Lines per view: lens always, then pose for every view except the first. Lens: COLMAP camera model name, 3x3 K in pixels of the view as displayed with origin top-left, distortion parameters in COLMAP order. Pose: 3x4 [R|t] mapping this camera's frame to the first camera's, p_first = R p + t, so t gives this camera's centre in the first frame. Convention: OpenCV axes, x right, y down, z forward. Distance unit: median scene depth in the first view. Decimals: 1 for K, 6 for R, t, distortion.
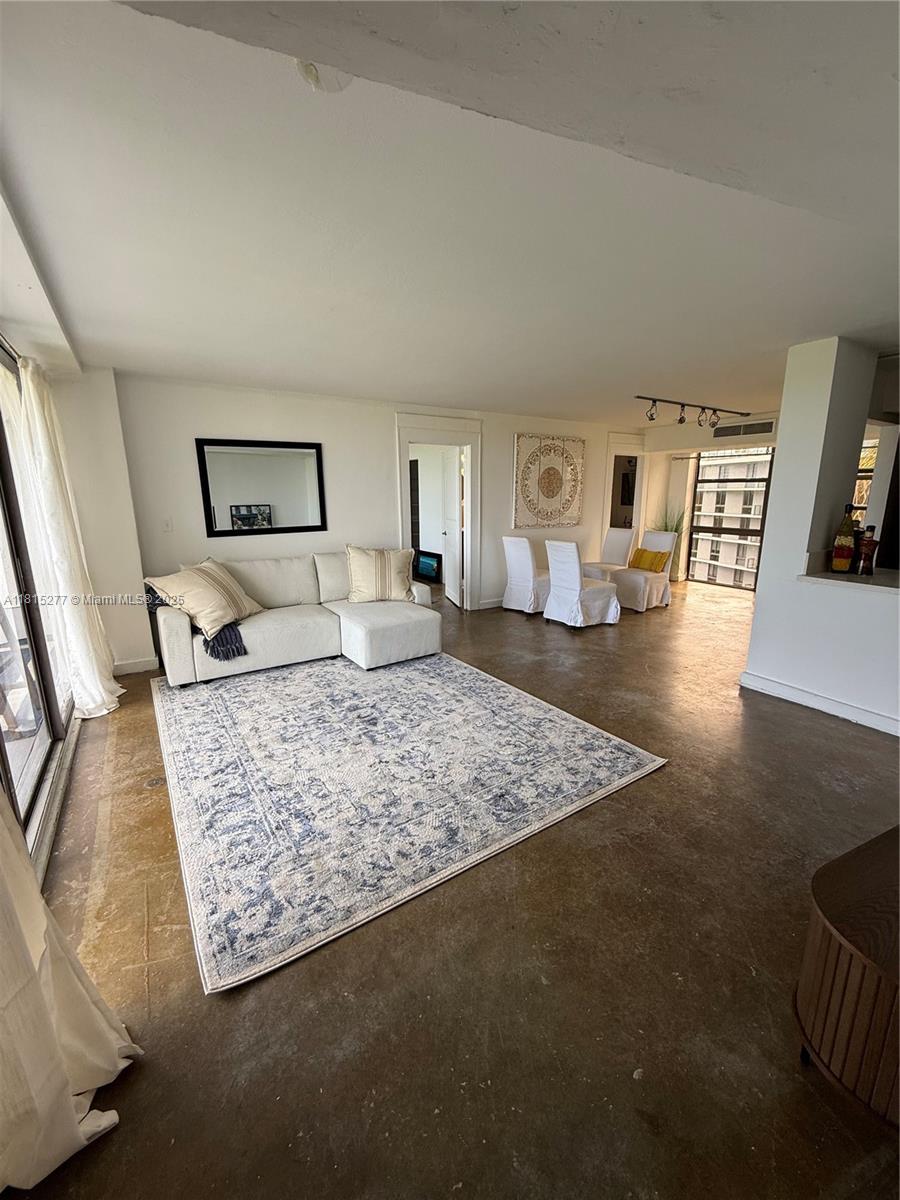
lens RADIAL K [[478.7, 0, 452.3], [0, 478.7, 594.8], [0, 0, 1]] dist [0.000286, -0.000318]
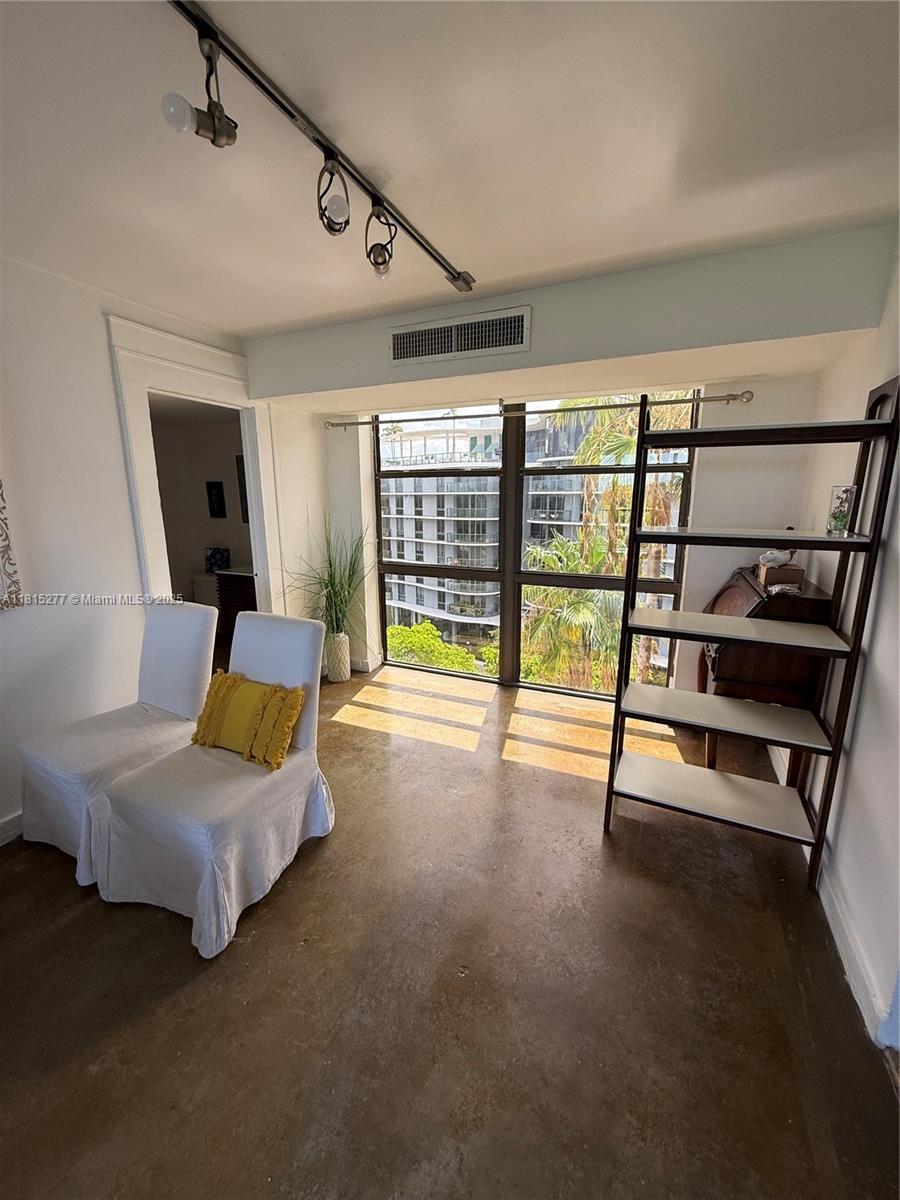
lens RADIAL K [[474.4, 0, 453.4], [0, 474.4, 596.9], [0, 0, 1]] dist [0.000718, 0.000247]
pose [[0.838898, -0.108429, 0.533379, 0.661771], [0.108714, 0.993590, 0.030999, -0.259408], [-0.533322, 0.031981, 0.845308, 1.208071]]
